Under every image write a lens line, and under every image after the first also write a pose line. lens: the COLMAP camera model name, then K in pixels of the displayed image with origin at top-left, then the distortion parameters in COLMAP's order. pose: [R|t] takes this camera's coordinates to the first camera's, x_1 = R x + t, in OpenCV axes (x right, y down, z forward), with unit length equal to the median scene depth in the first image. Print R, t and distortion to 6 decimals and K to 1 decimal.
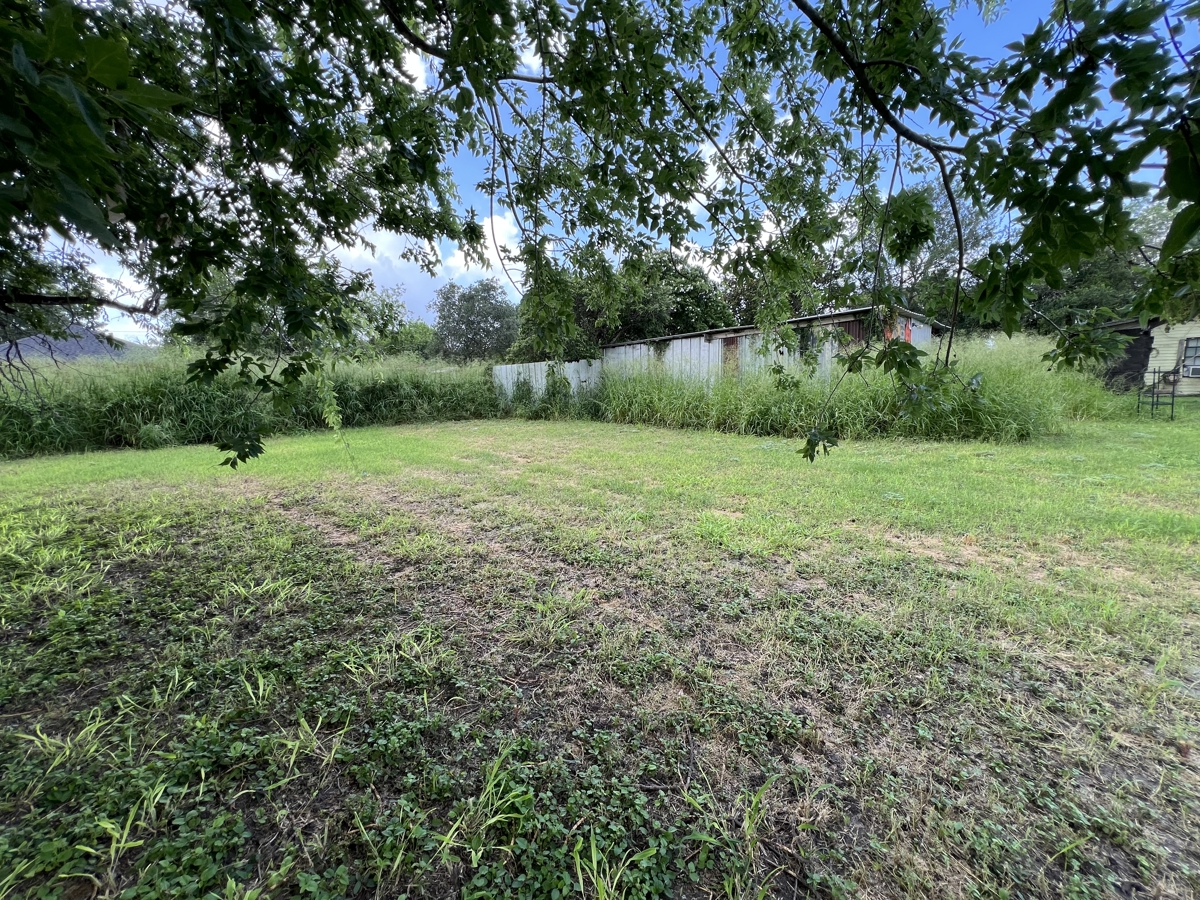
lens RADIAL K [[484.0, 0, 595.6], [0, 484.0, 446.5], [0, 0, 1]] dist [-0.000877, 0.000501]
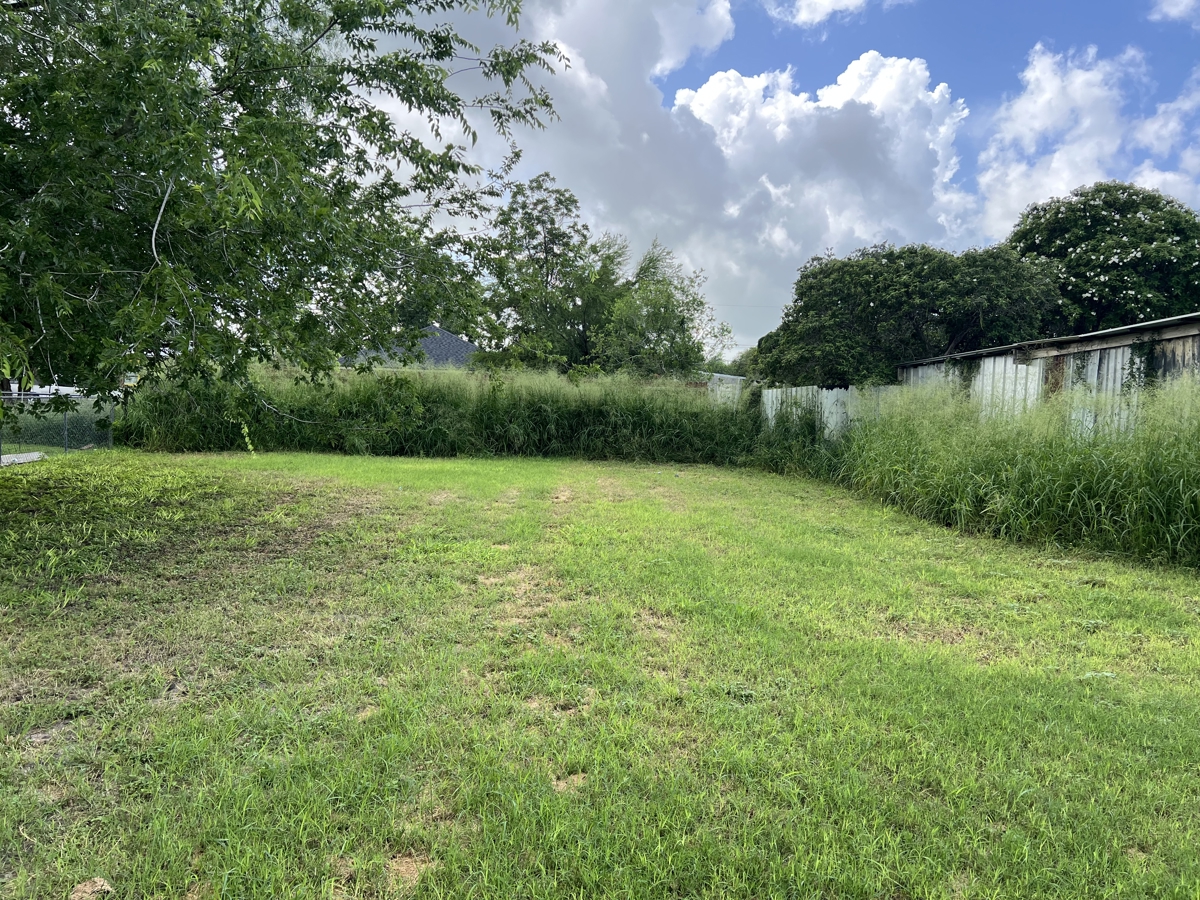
lens RADIAL K [[901.4, 0, 600.0], [0, 901.4, 450.0], [0, 0, 1]] dist [0.076519, -0.006496]
pose [[0.771781, 0.088060, -0.629762, 0.473627], [-0.144909, 0.988662, -0.039343, -0.004197], [0.619157, 0.121623, 0.775791, -0.099336]]
